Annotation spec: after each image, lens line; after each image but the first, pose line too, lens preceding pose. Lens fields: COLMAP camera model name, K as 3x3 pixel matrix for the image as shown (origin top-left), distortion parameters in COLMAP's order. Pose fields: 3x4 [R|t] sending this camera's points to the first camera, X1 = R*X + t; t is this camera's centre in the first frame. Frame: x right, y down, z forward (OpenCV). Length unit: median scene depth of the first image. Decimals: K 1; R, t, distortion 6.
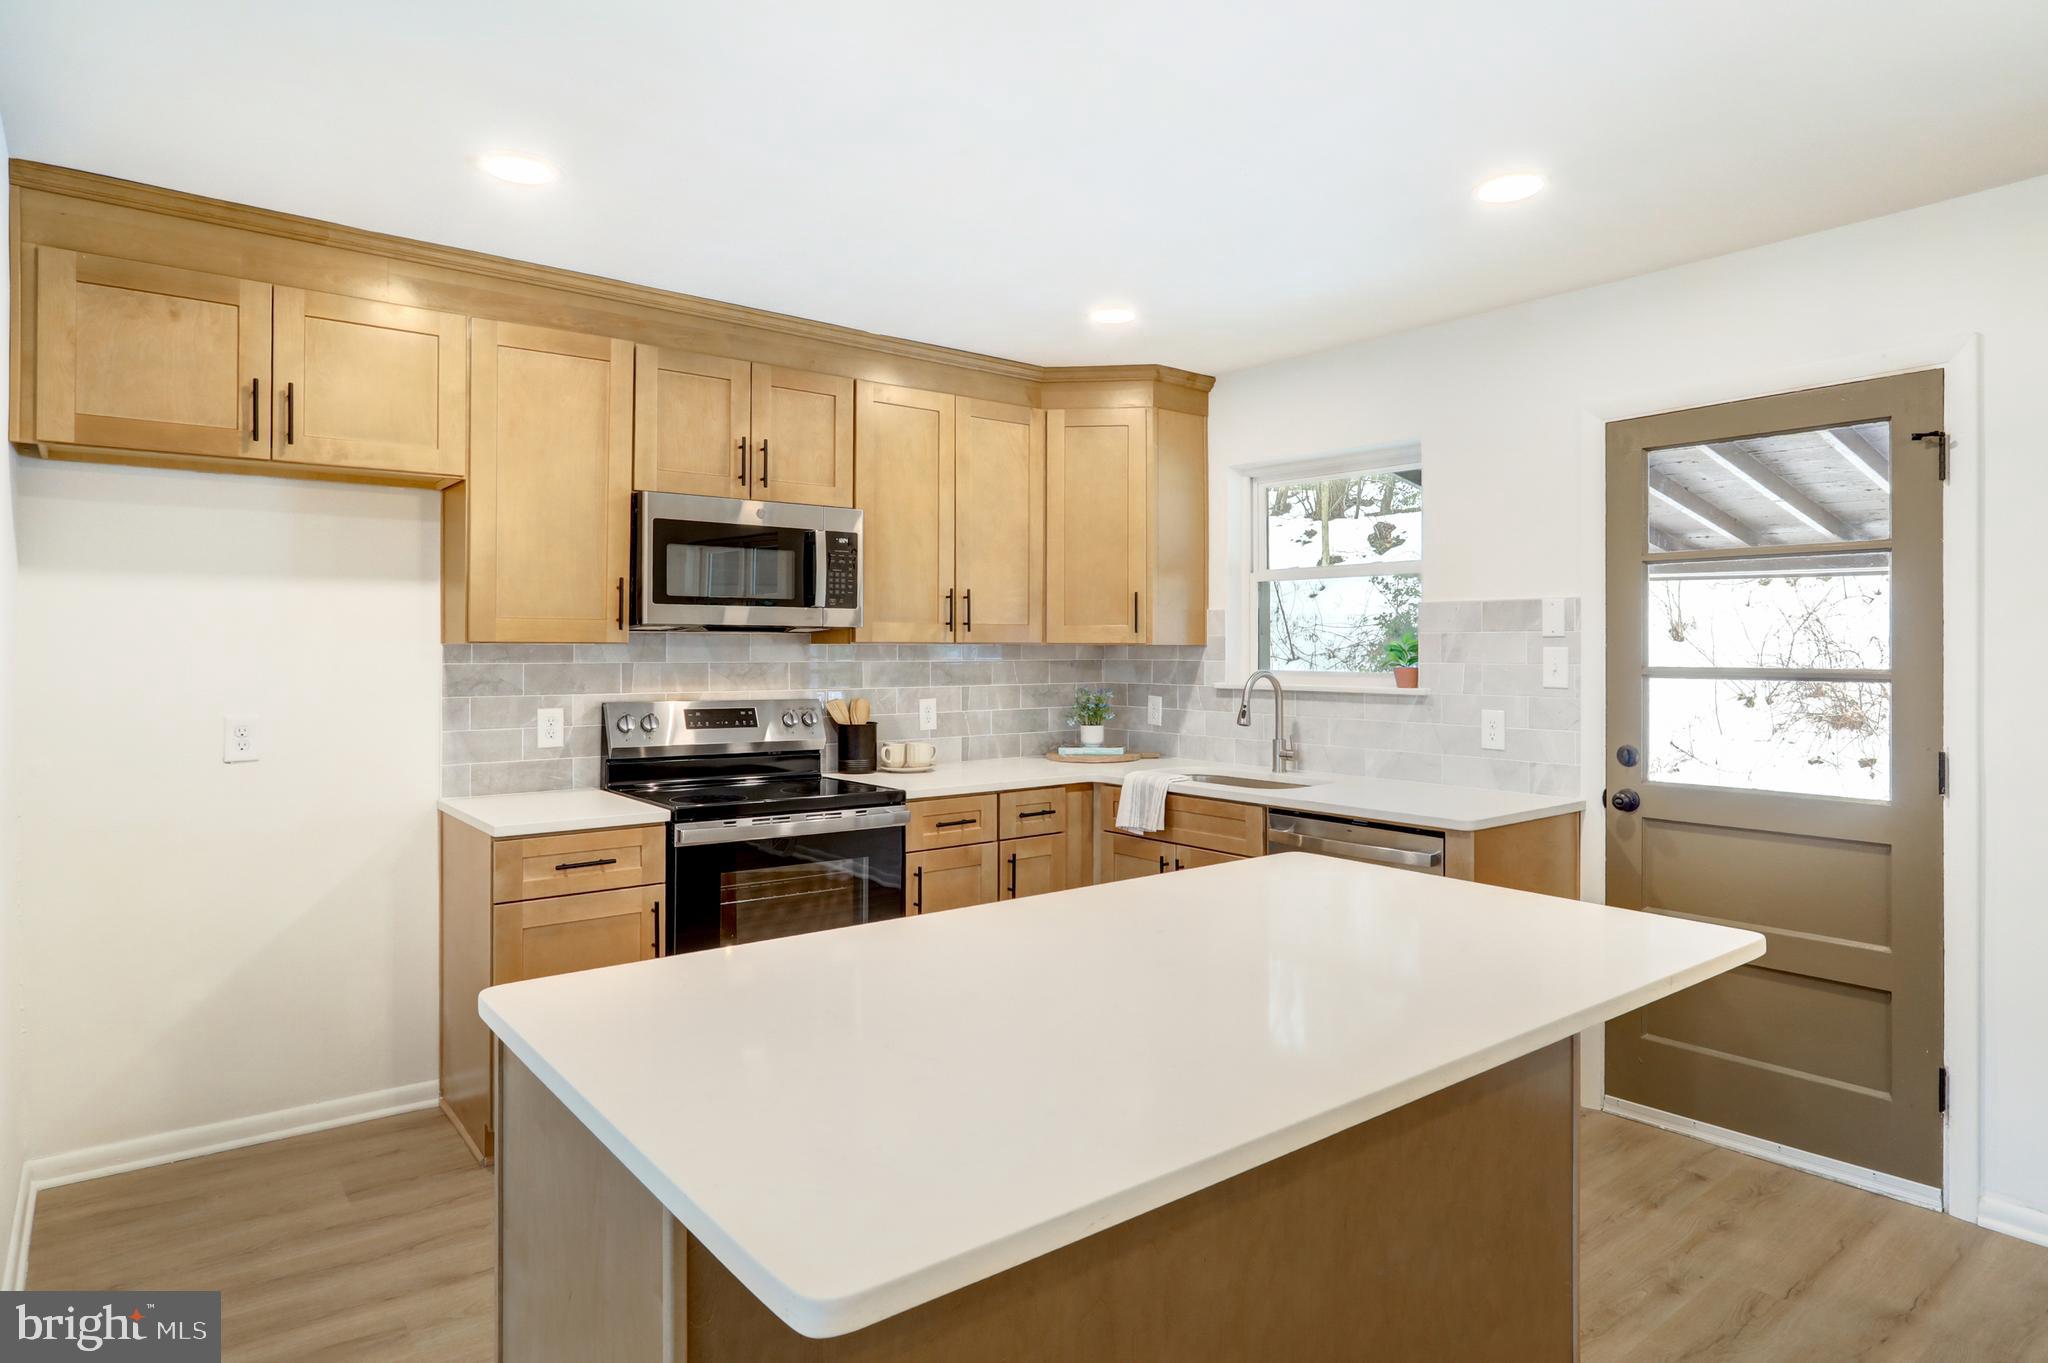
lens RADIAL K [[1144.8, 0, 1023.7], [0, 1144.8, 664.2], [0, 0, 1]] dist [-0.003972, -0.000091]
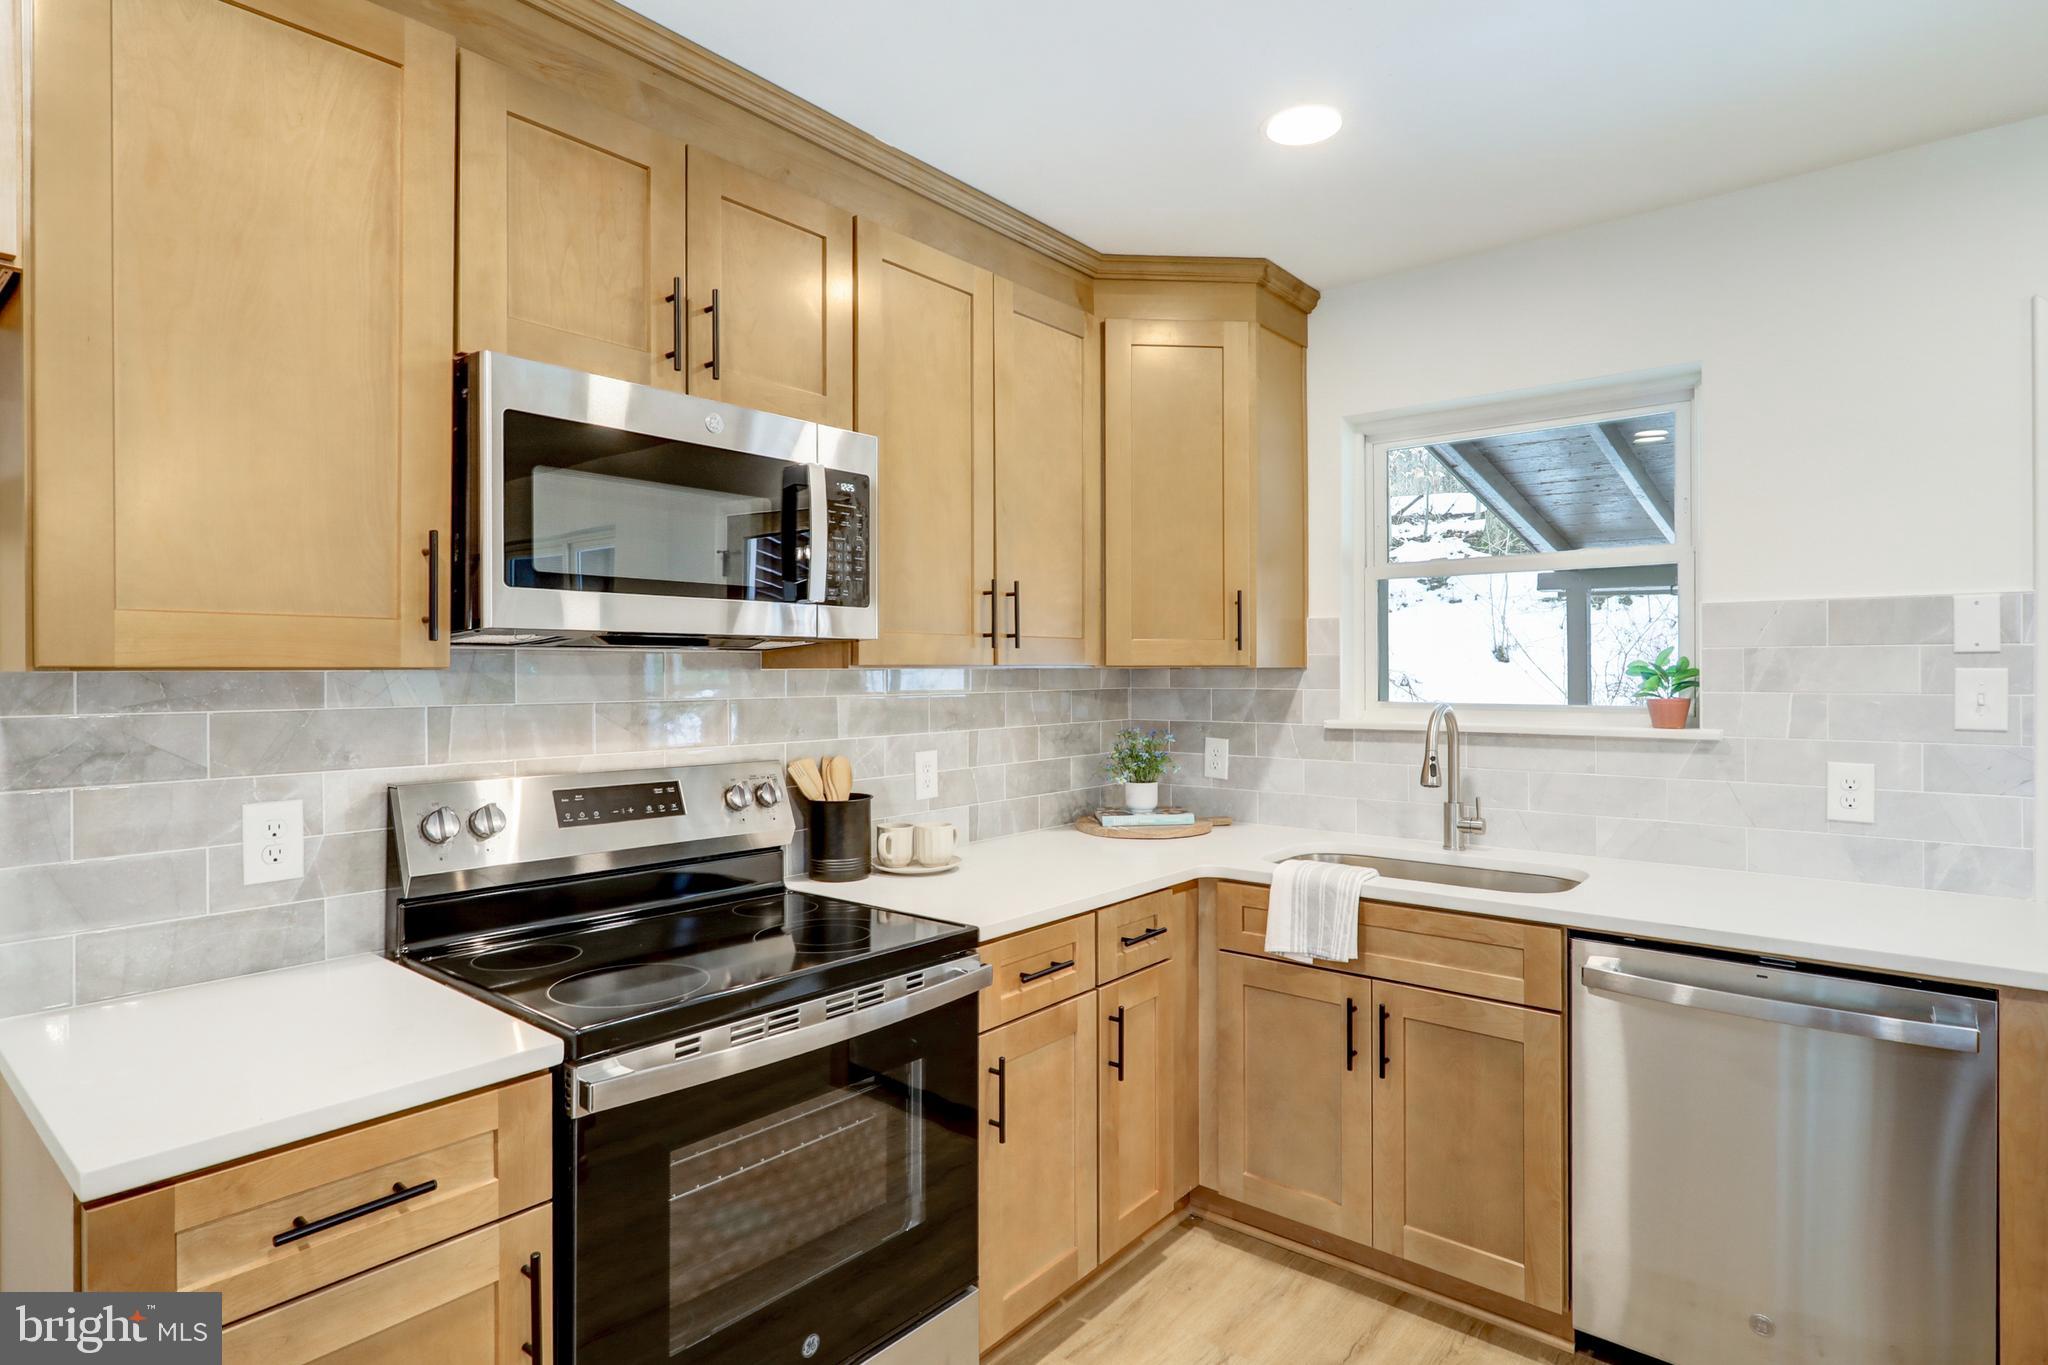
lens RADIAL K [[1061.1, 0, 1017.6], [0, 1061.1, 688.9], [0, 0, 1]] dist [0.001126, 0.001084]
pose [[0.980939, -0.008254, 0.194139, -0.181417], [0.007754, 0.999964, 0.003335, -0.008636], [-0.194160, -0.001766, 0.980968, 0.473131]]
